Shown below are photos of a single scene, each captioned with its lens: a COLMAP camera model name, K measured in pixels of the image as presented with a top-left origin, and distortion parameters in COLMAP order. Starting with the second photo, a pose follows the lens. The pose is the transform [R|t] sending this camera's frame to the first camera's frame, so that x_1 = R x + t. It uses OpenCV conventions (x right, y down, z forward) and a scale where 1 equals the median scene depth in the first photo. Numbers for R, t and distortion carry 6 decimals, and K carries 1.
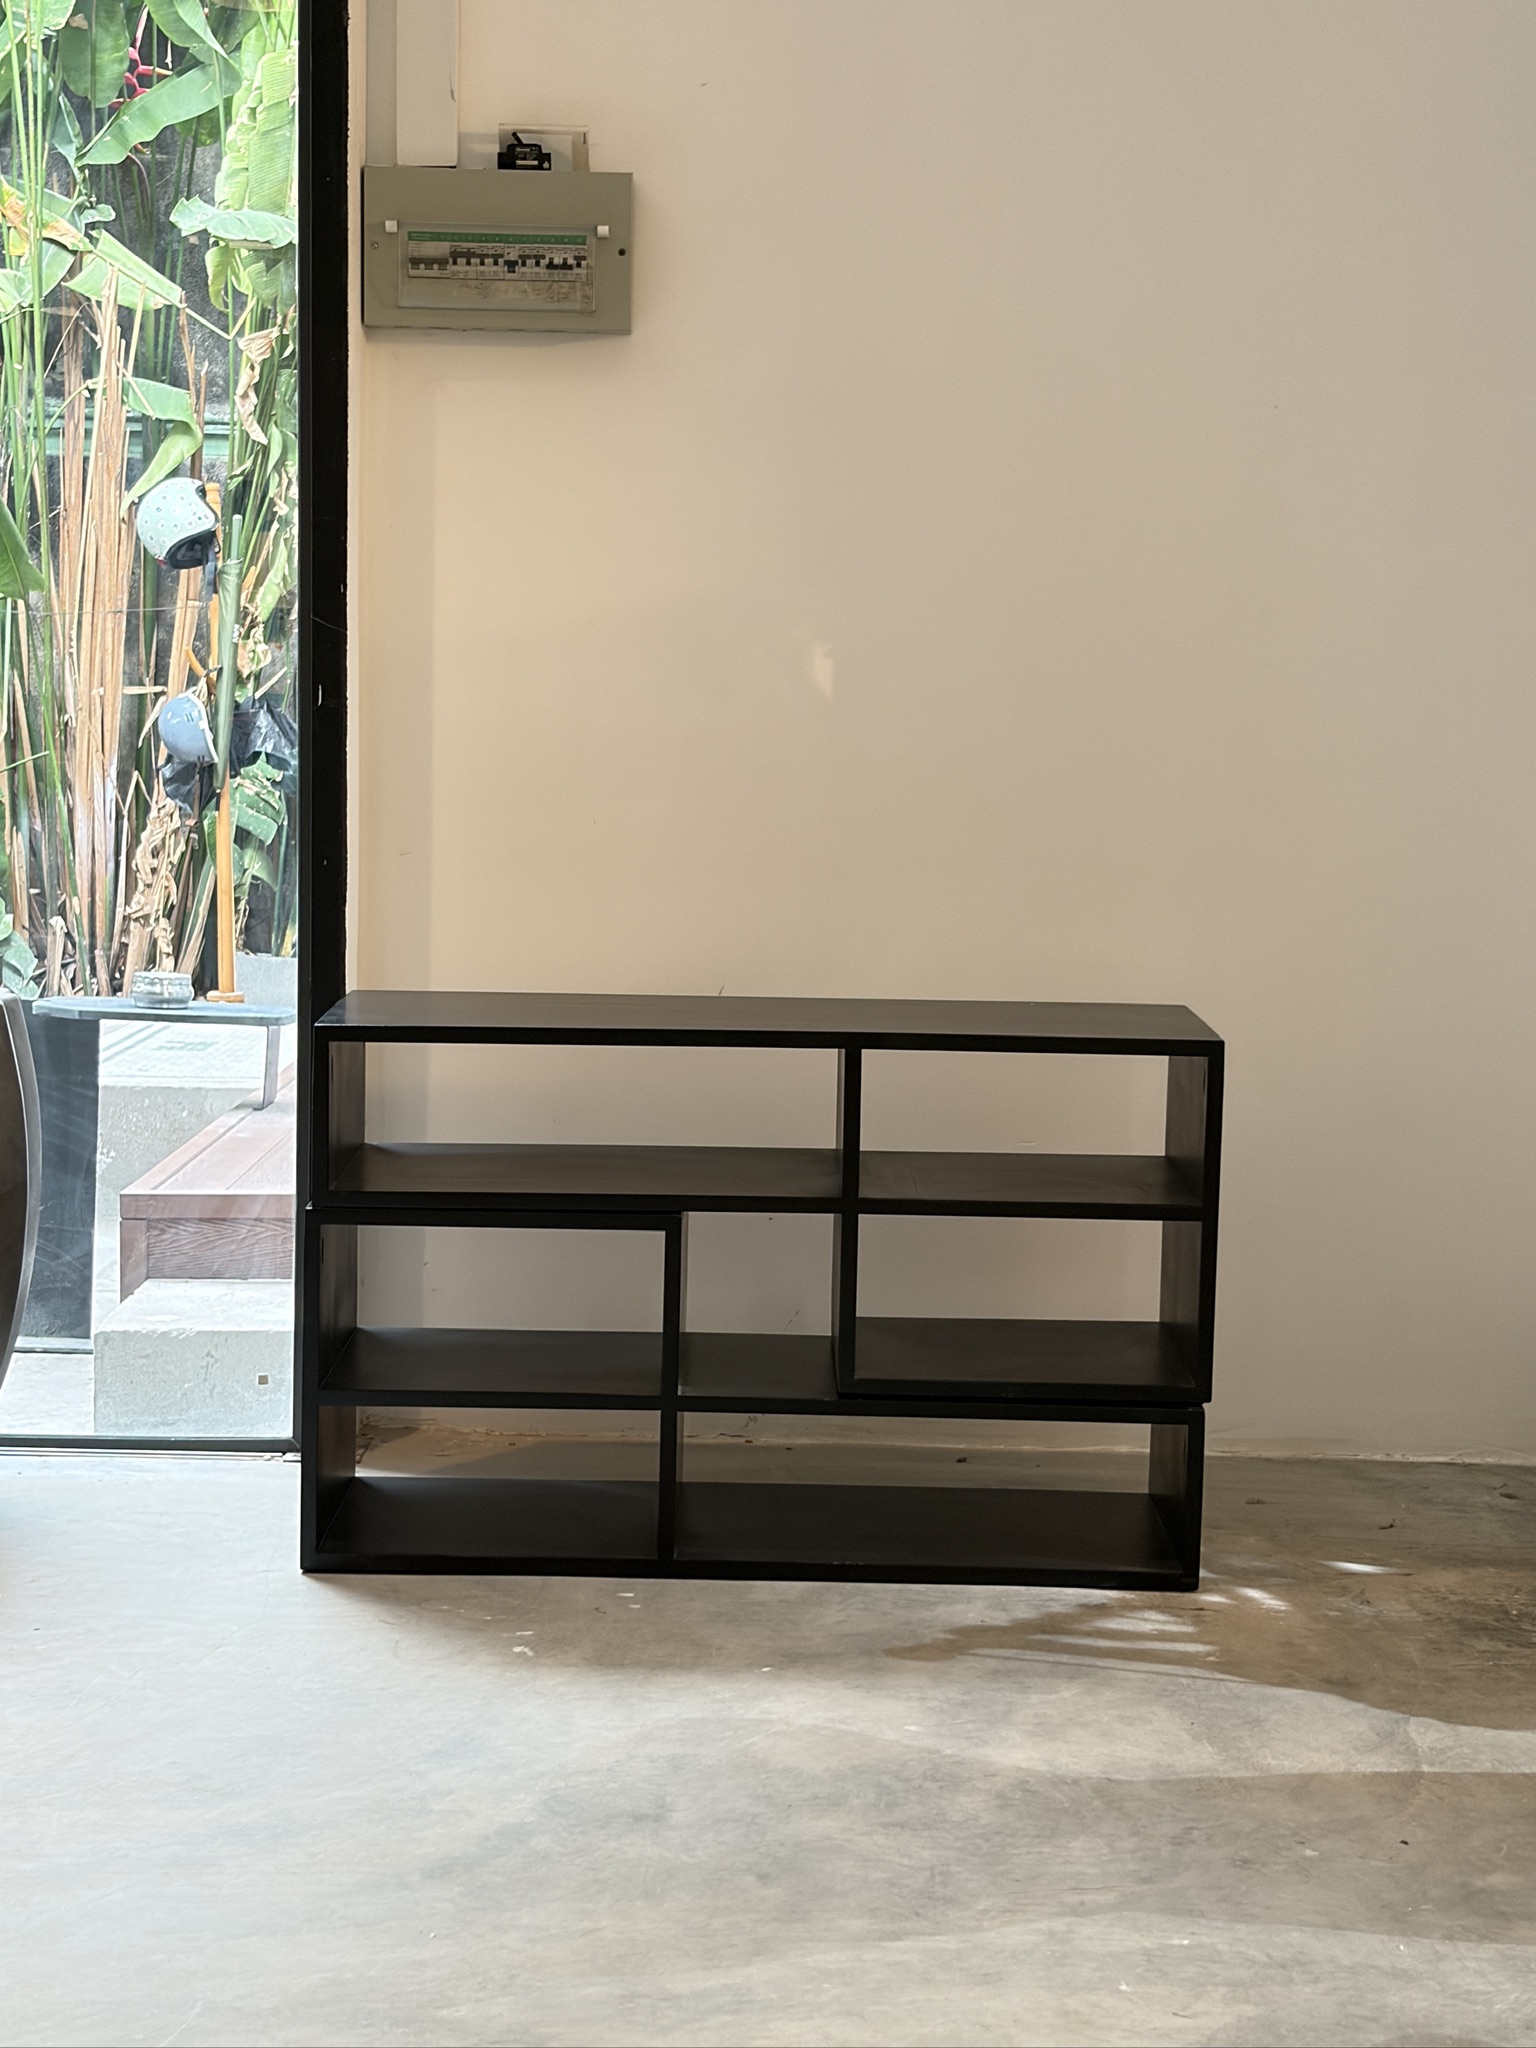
lens RADIAL K [[3442.0, 0, 765.9], [0, 3442.0, 1014.7], [0, 0, 1]] dist [0.224063, -0.785622]
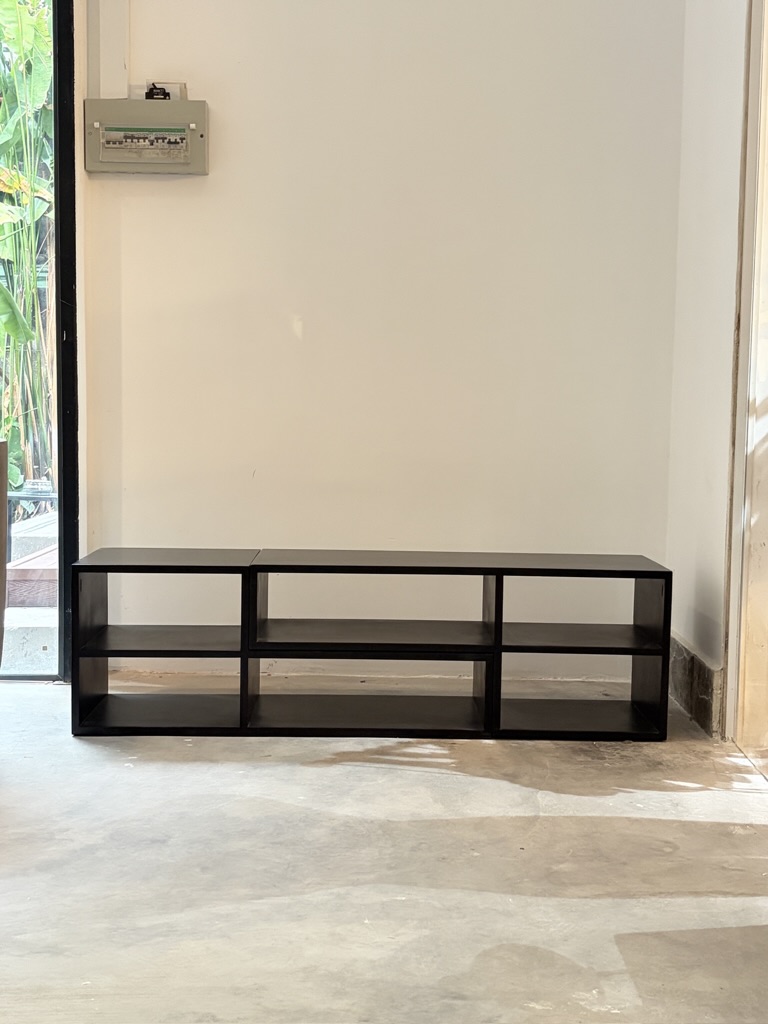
lens RADIAL K [[1342.8, 0, 379.0], [0, 1342.8, 515.3], [0, 0, 1]] dist [0.204056, -0.709501]
pose [[0.999975, -0.007009, -0.001237, 0.093736], [0.006988, 0.999843, -0.016290, 0.048989], [0.001351, 0.016281, 0.999867, 0.180734]]
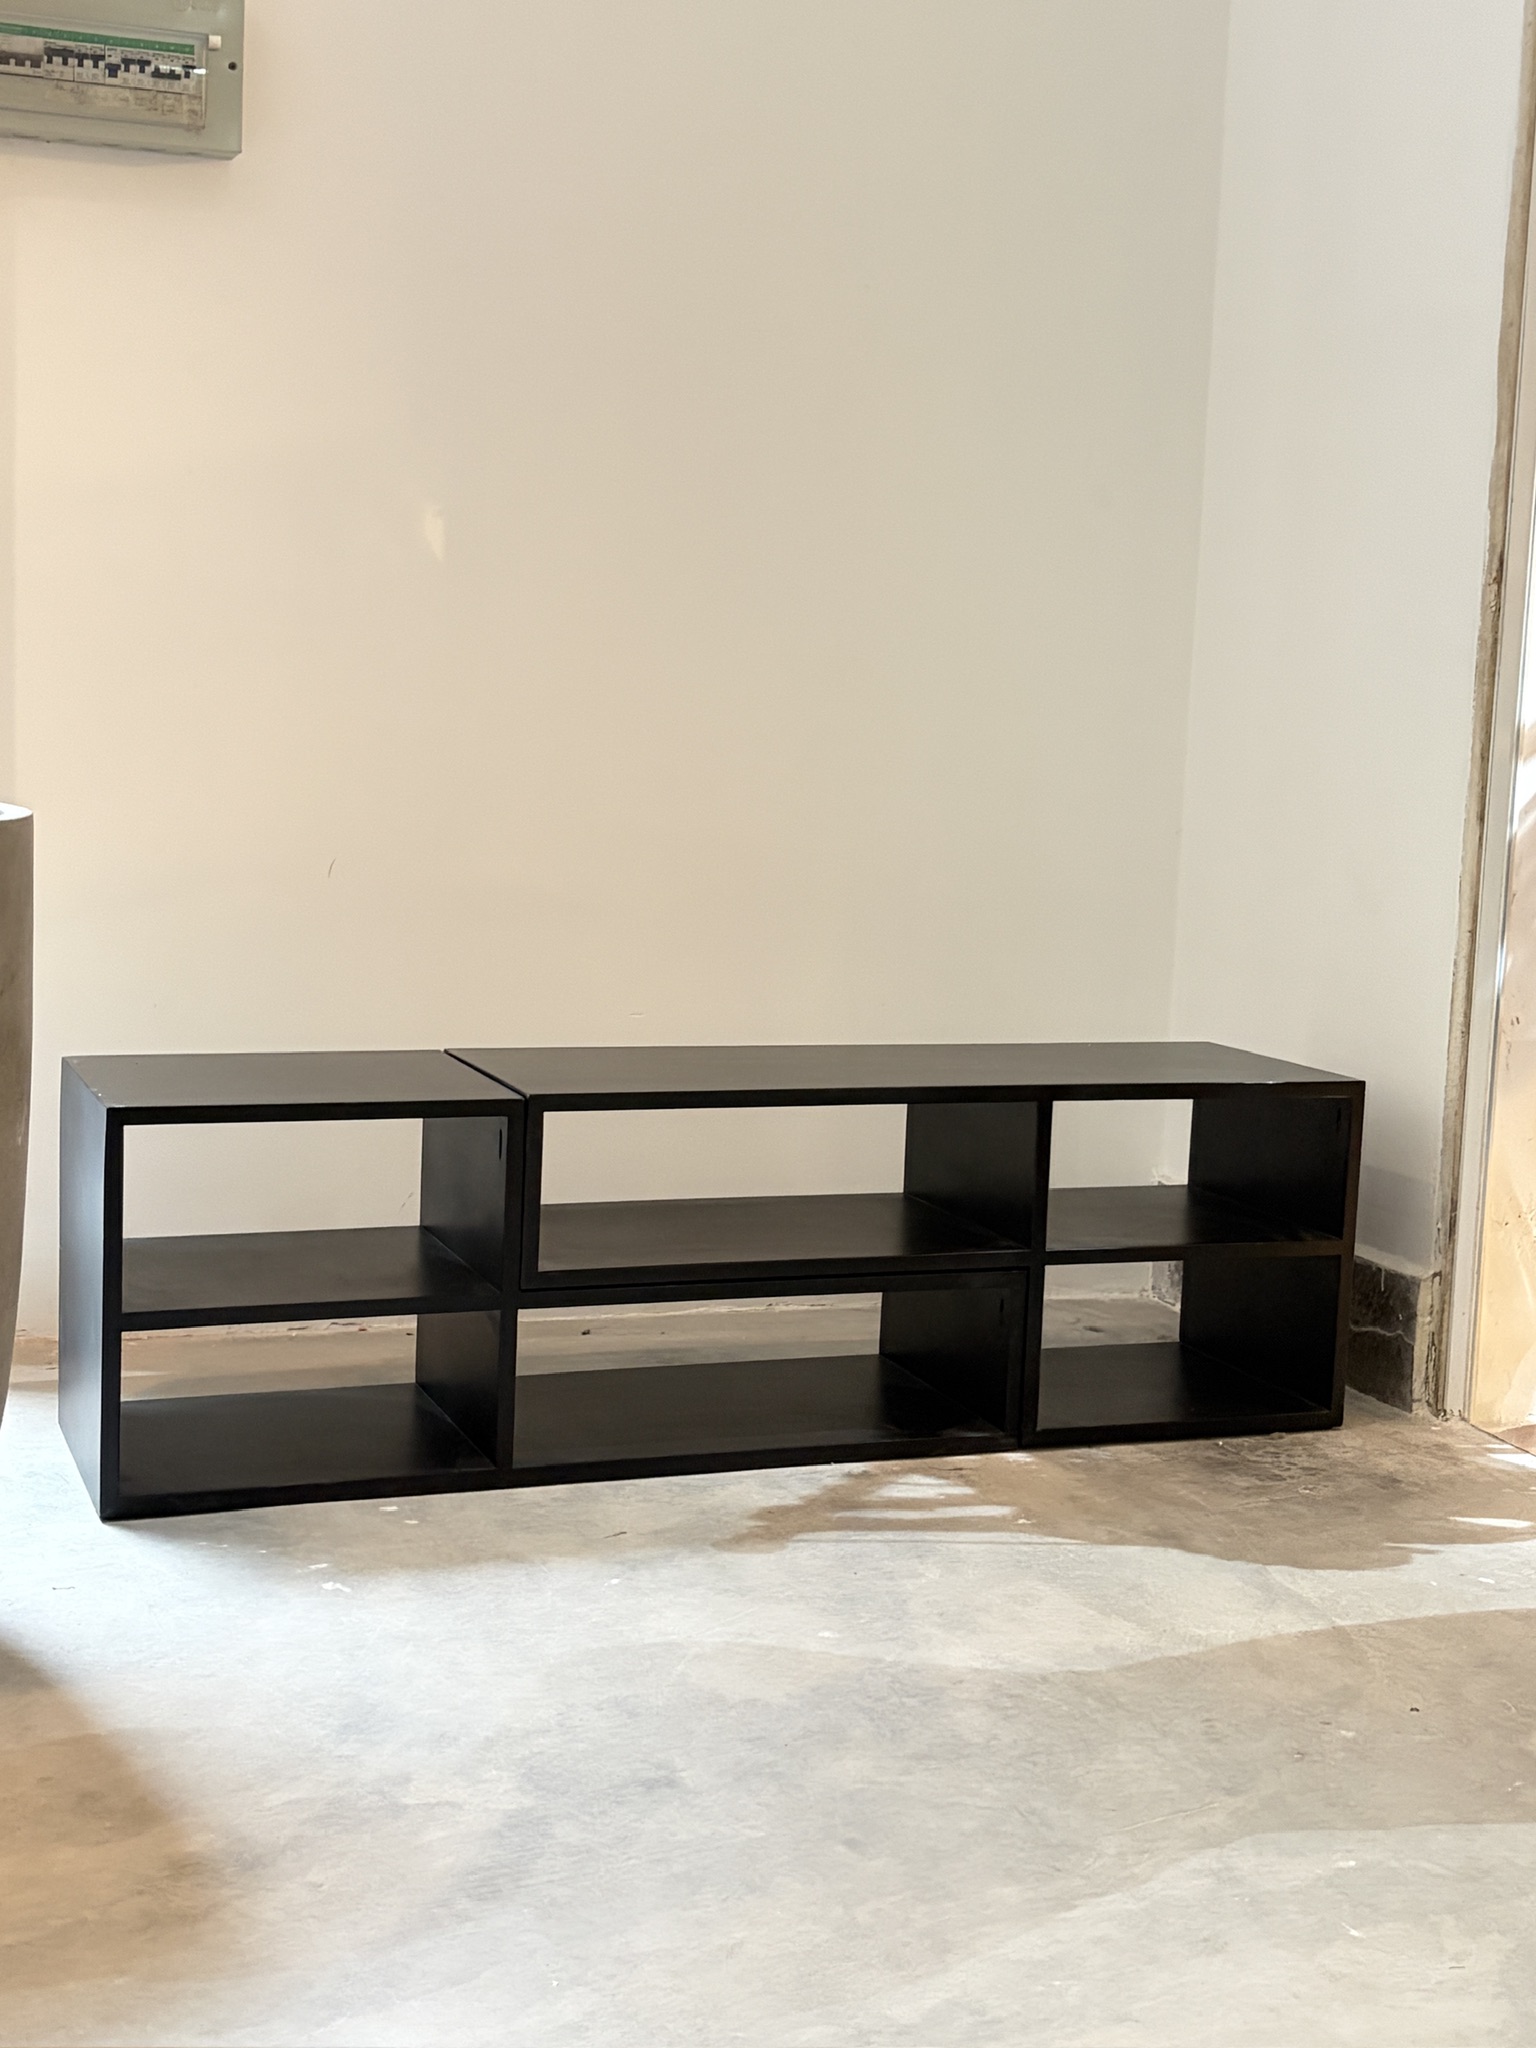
lens RADIAL K [[2685.7, 0, 758.0], [0, 2685.7, 1030.6], [0, 0, 1]] dist [0.204056, -0.709501]
pose [[0.936080, -0.028718, 0.350614, -0.228284], [0.017376, 0.999220, 0.035454, 0.019819], [-0.351359, -0.027096, 0.935849, 0.345395]]
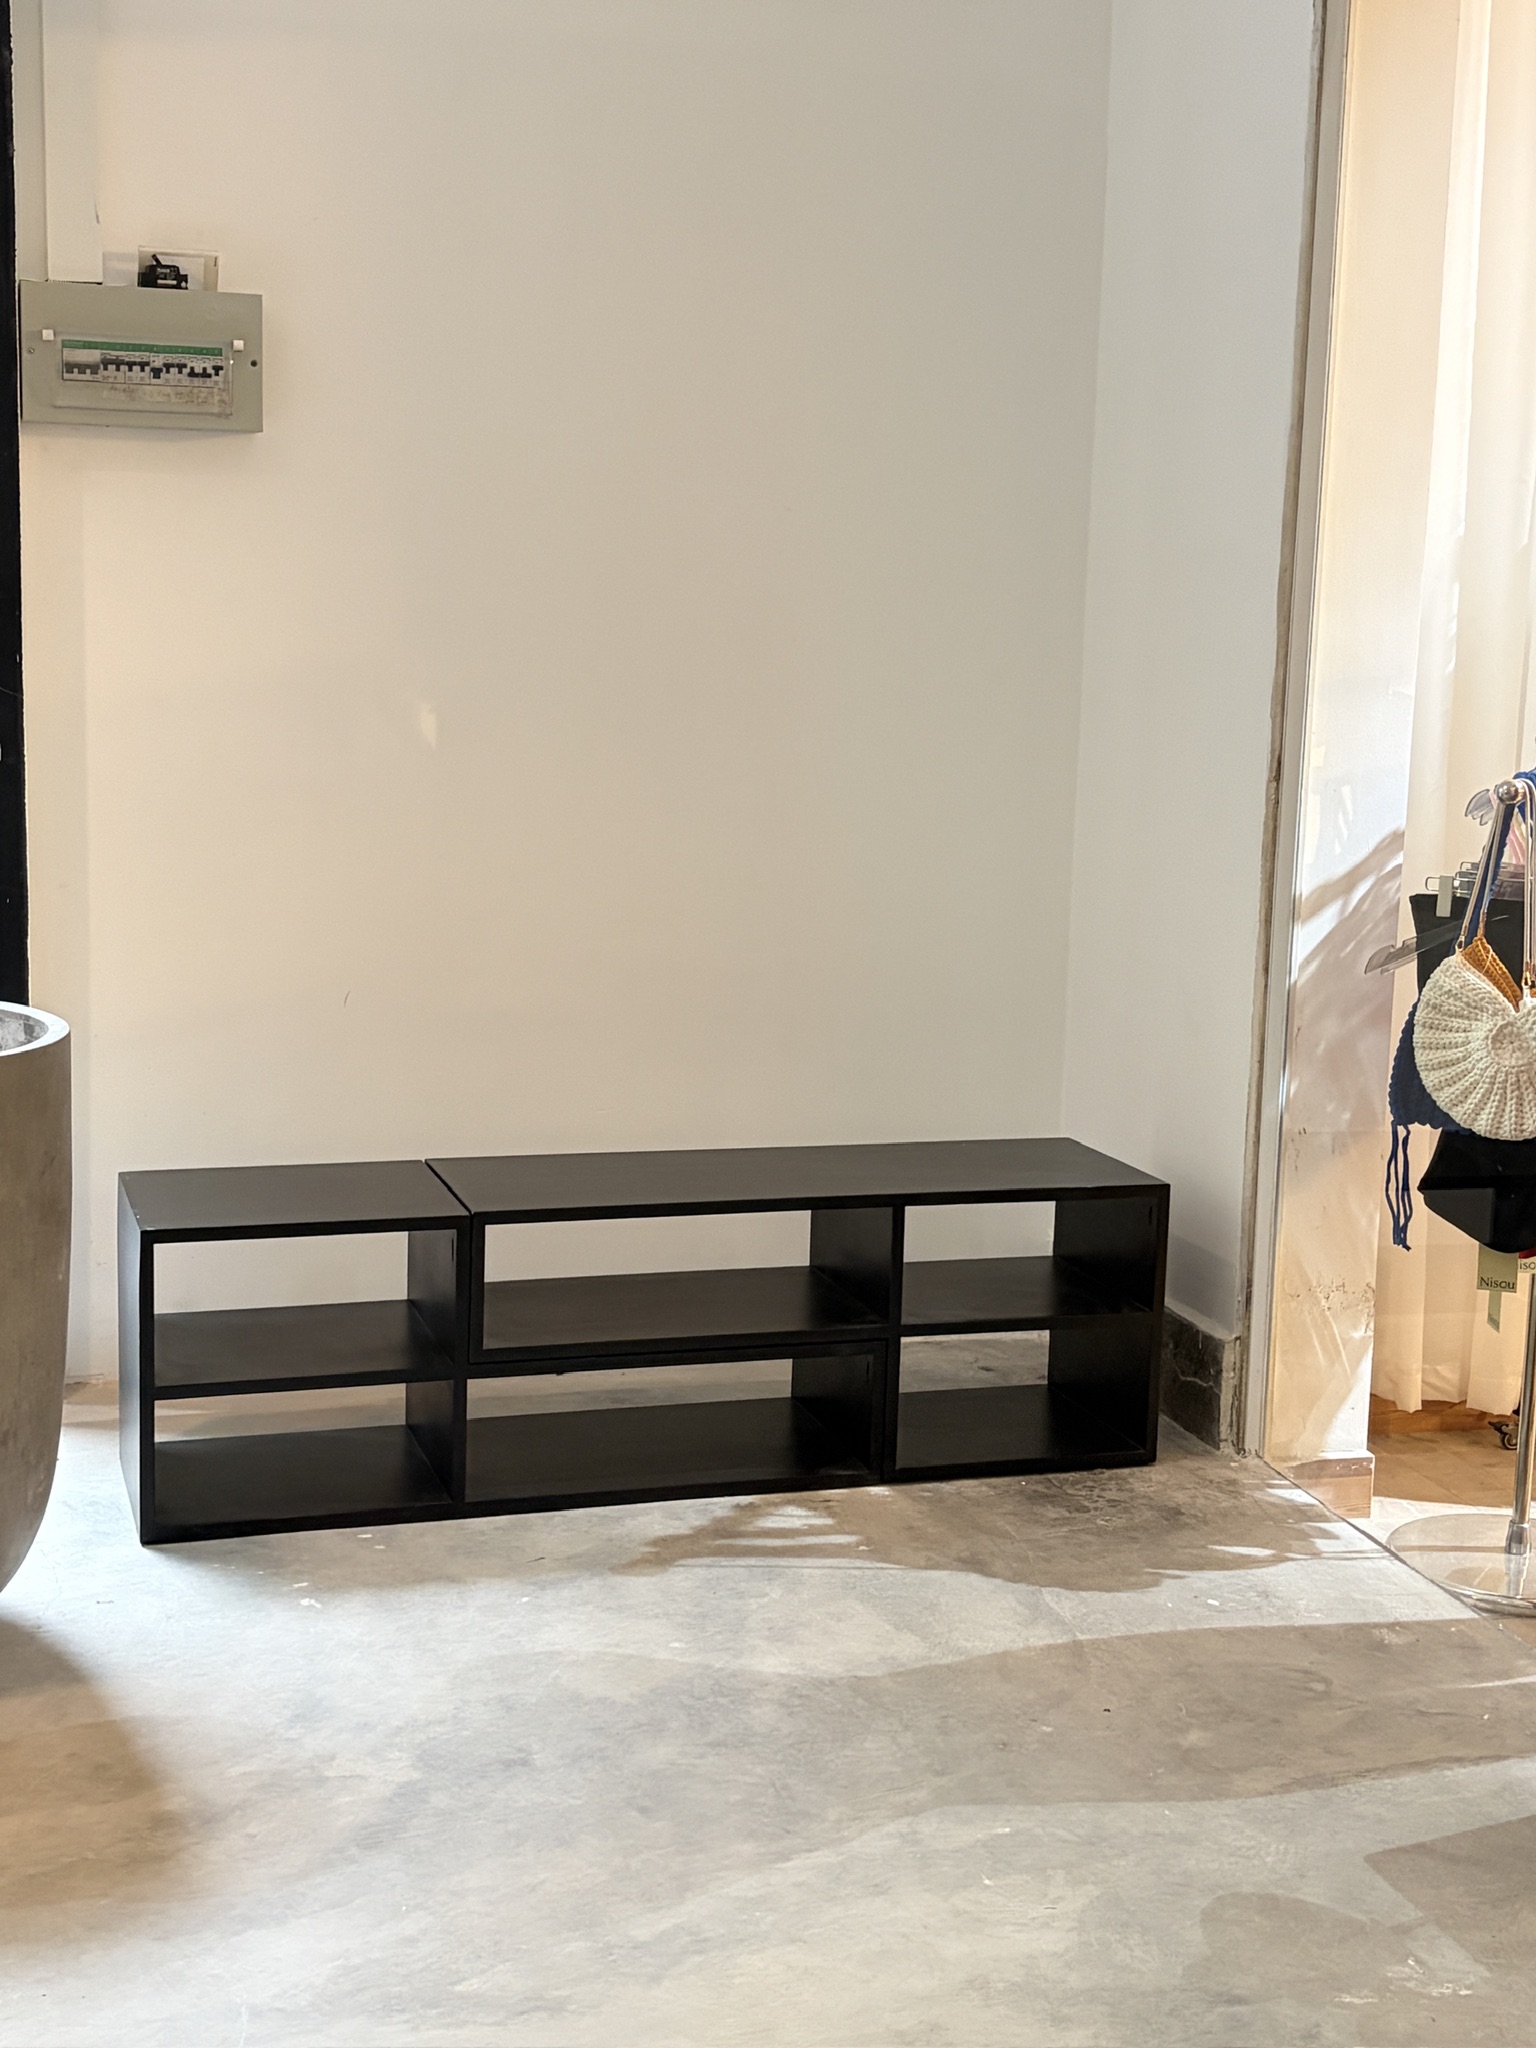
lens RADIAL K [[2685.7, 0, 758.0], [0, 2685.7, 1030.6], [0, 0, 1]] dist [0.204056, -0.709501]
pose [[0.956383, -0.040464, 0.289298, -0.200009], [0.022971, 0.997711, 0.063608, -0.069369], [-0.291210, -0.054188, 0.955123, 0.103314]]
